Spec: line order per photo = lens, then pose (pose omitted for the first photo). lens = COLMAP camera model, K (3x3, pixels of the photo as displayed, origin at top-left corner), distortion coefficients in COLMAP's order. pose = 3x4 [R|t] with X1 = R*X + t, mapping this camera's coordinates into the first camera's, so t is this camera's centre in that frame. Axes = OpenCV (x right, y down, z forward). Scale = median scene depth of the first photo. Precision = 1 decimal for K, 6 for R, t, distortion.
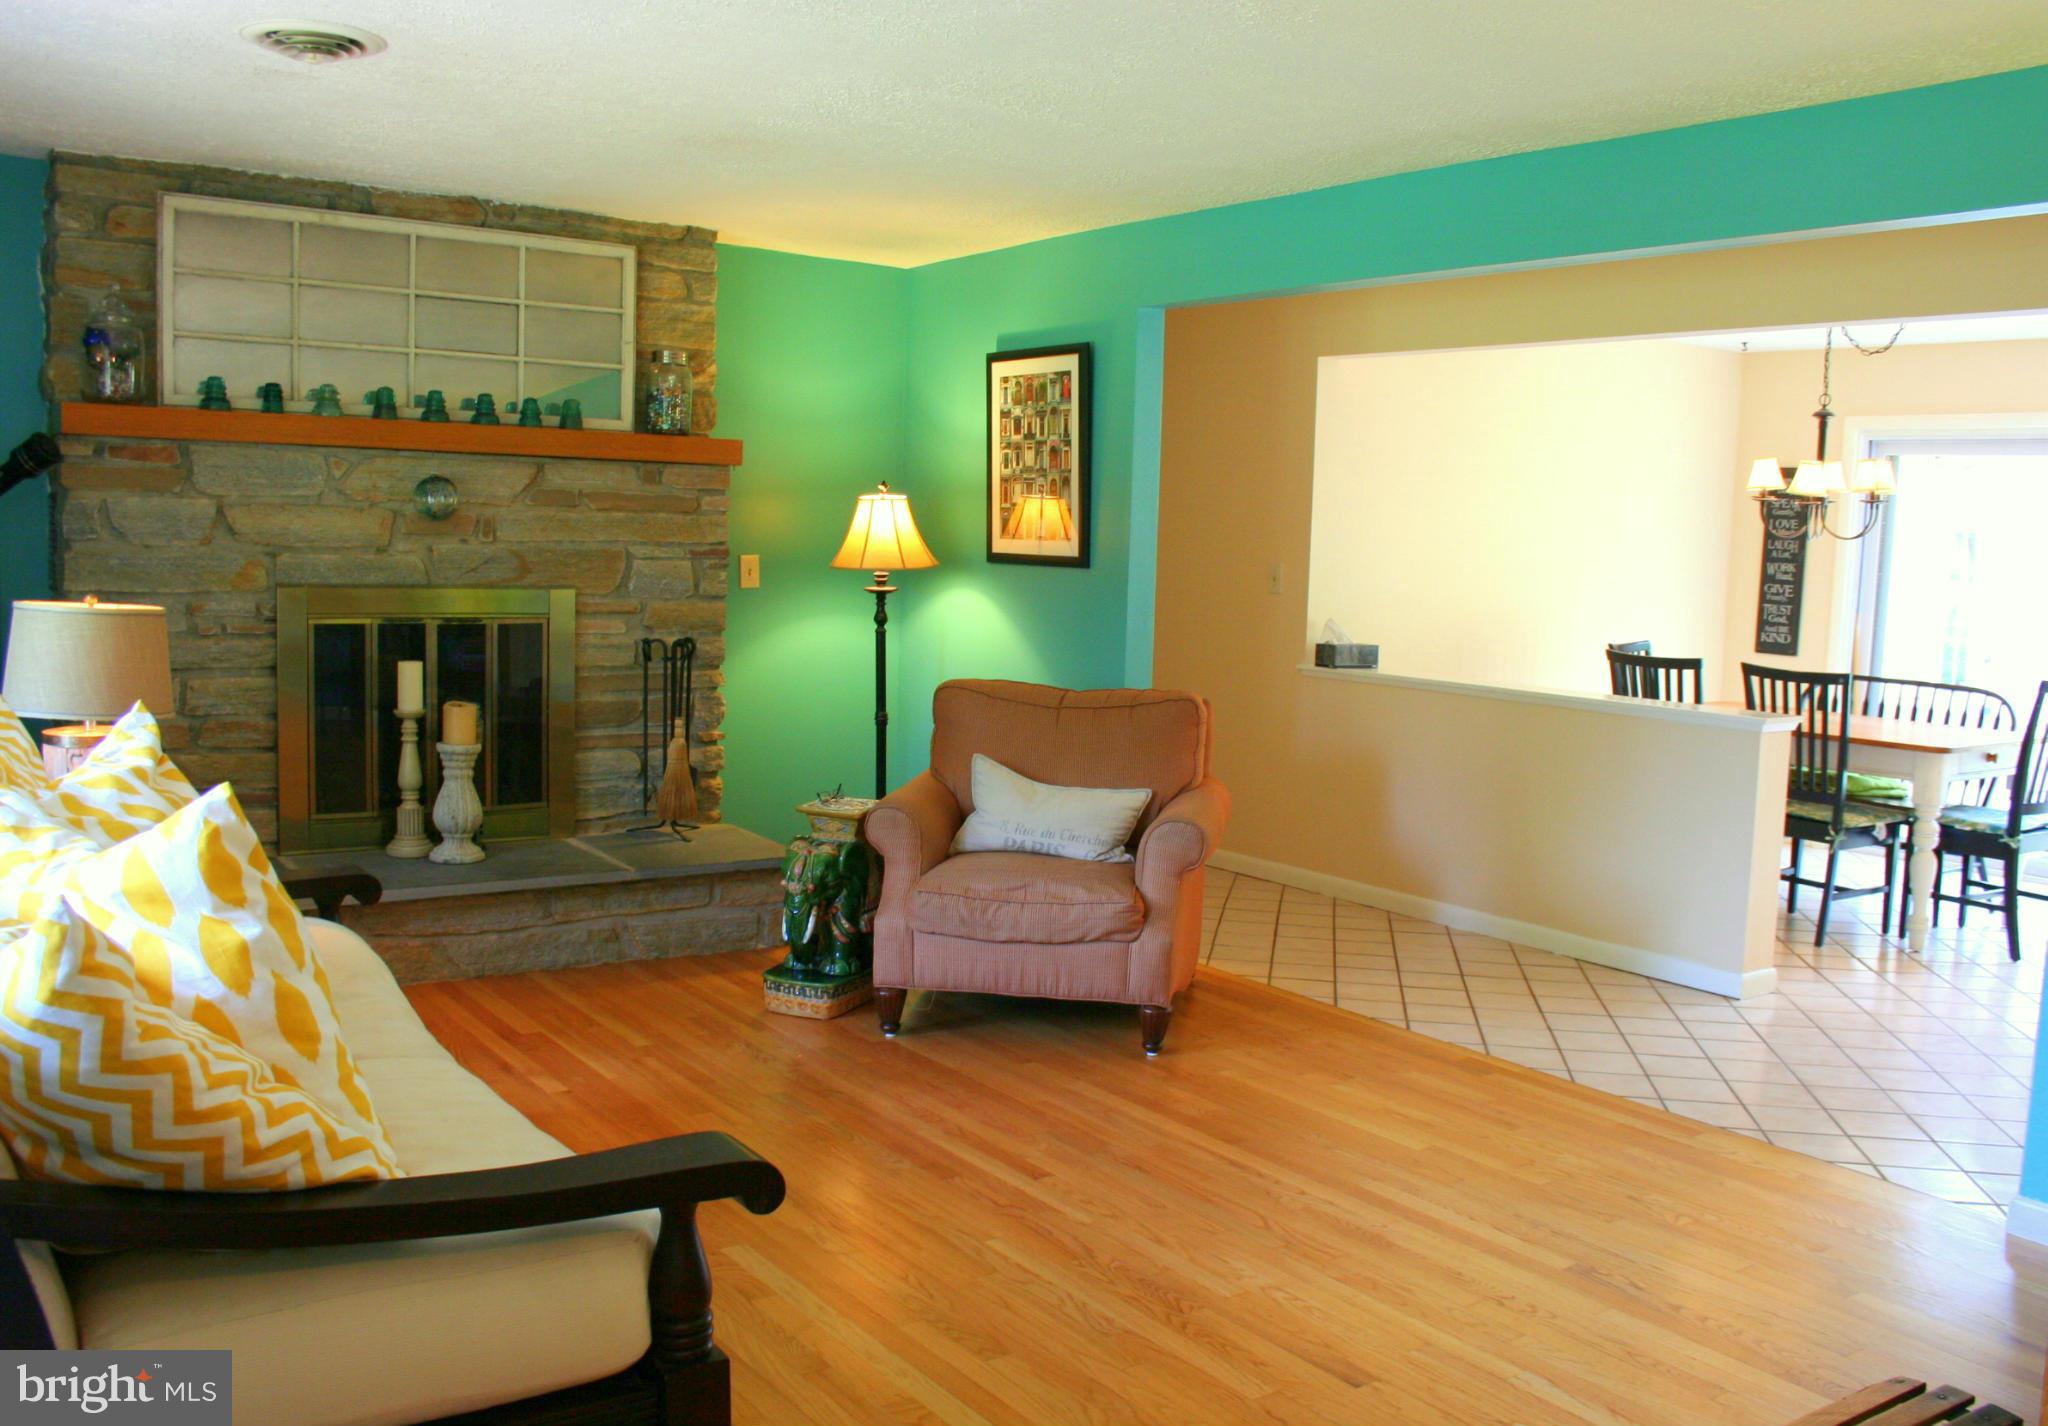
lens RADIAL K [[1785.6, 0, 1024.0], [0, 1785.6, 680.5], [0, 0, 1]] dist [-0.079413, 0.010083]
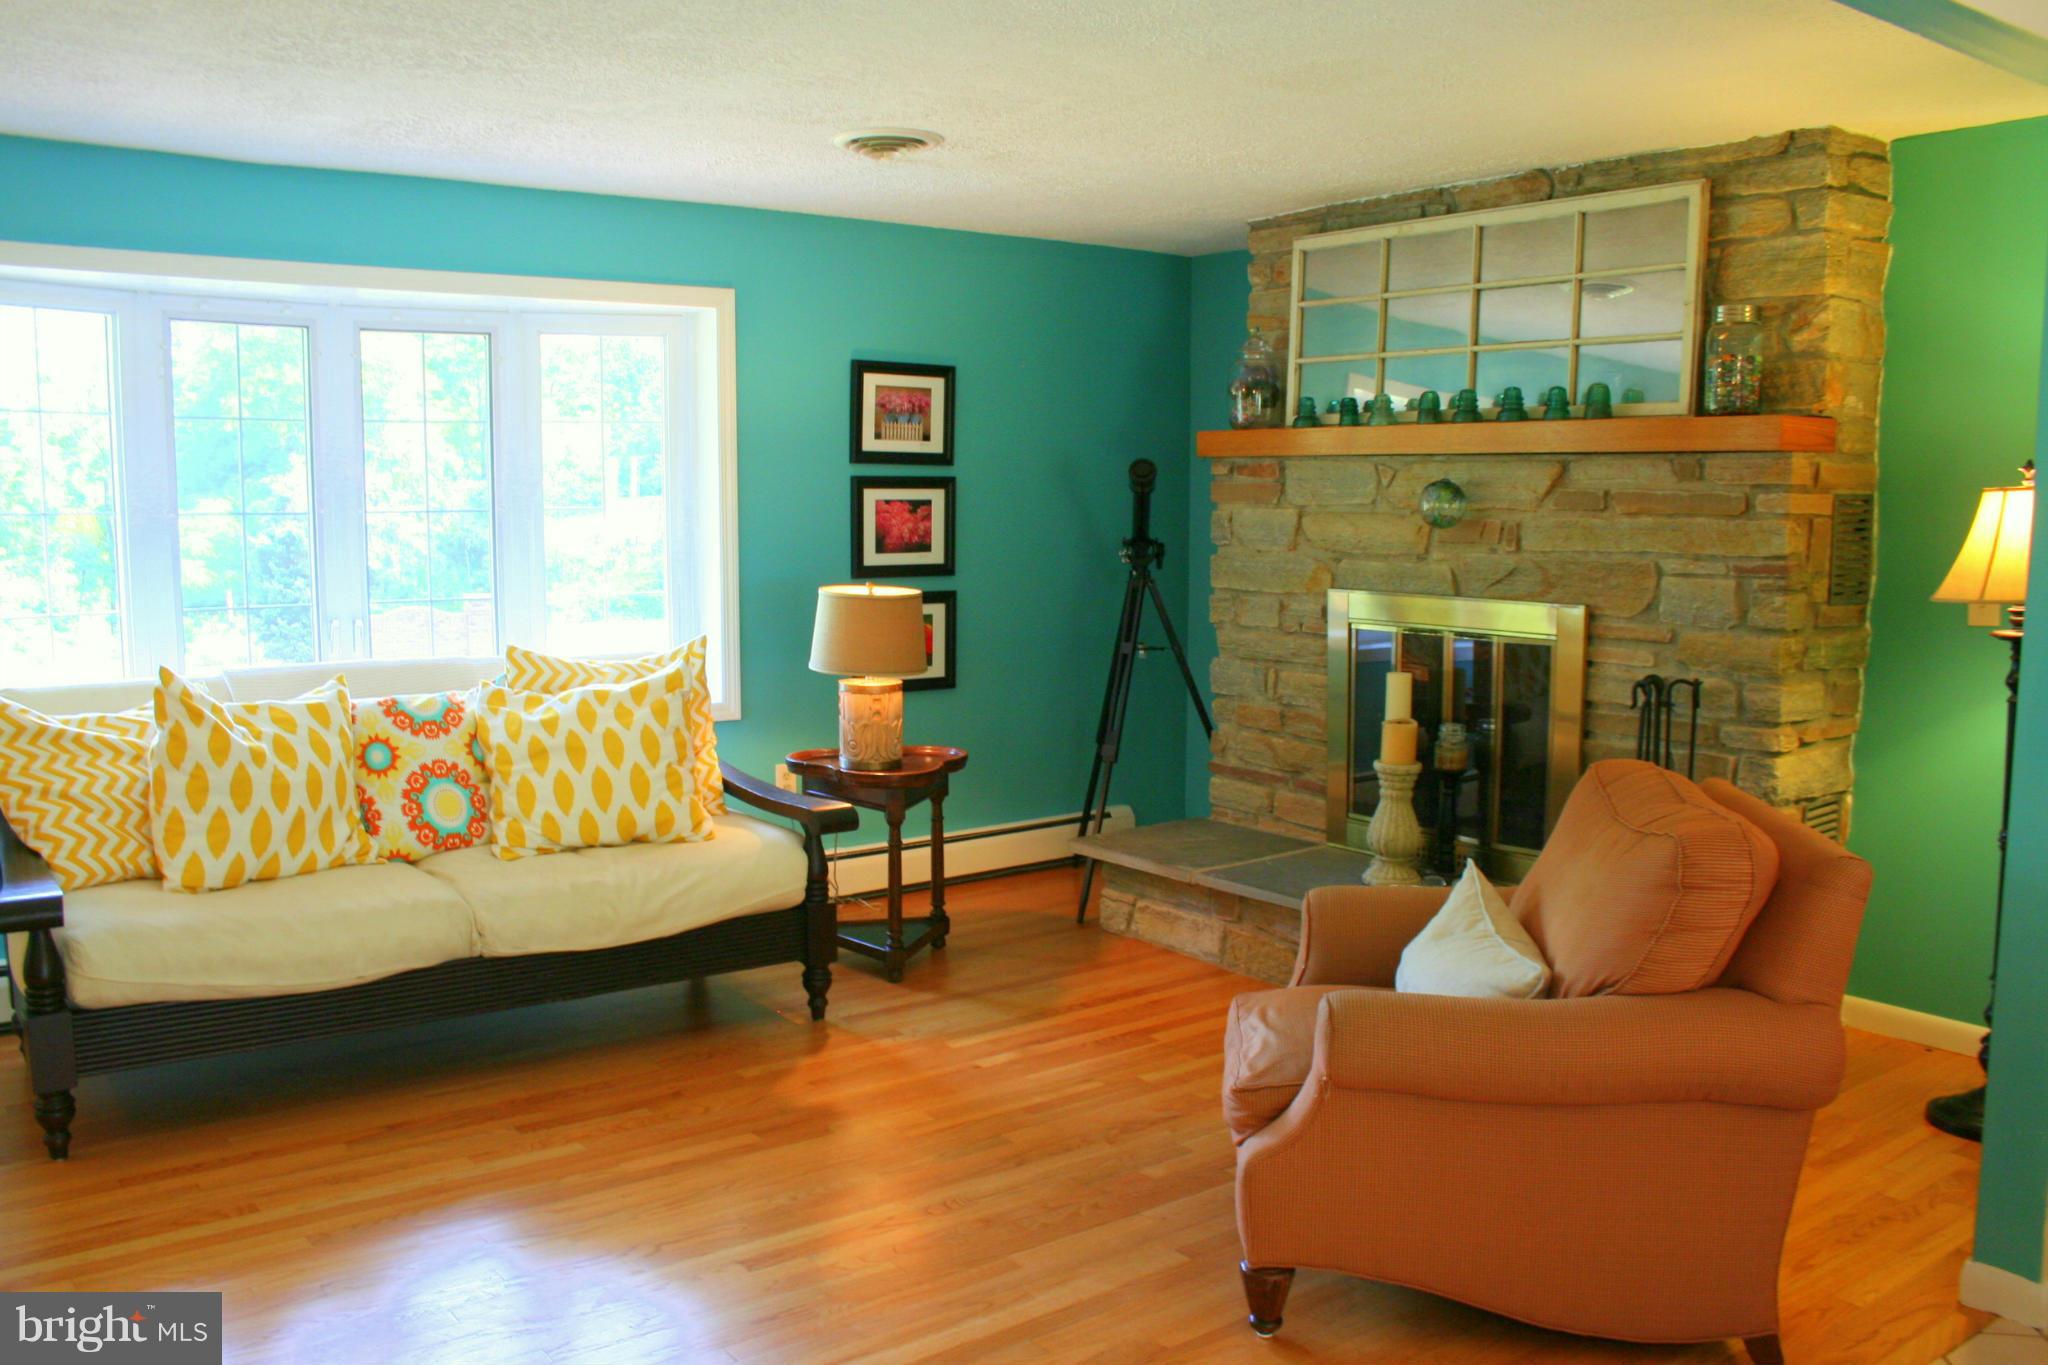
lens RADIAL K [[1748.5, 0, 1024.0], [0, 1748.5, 682.5], [0, 0, 1]] dist [-0.157013, 0.133867]
pose [[0.021937, 0.078614, -0.996664, 0.556594], [-0.081666, 0.993713, 0.076584, -0.057432], [0.996418, 0.079713, 0.028219, 0.714496]]
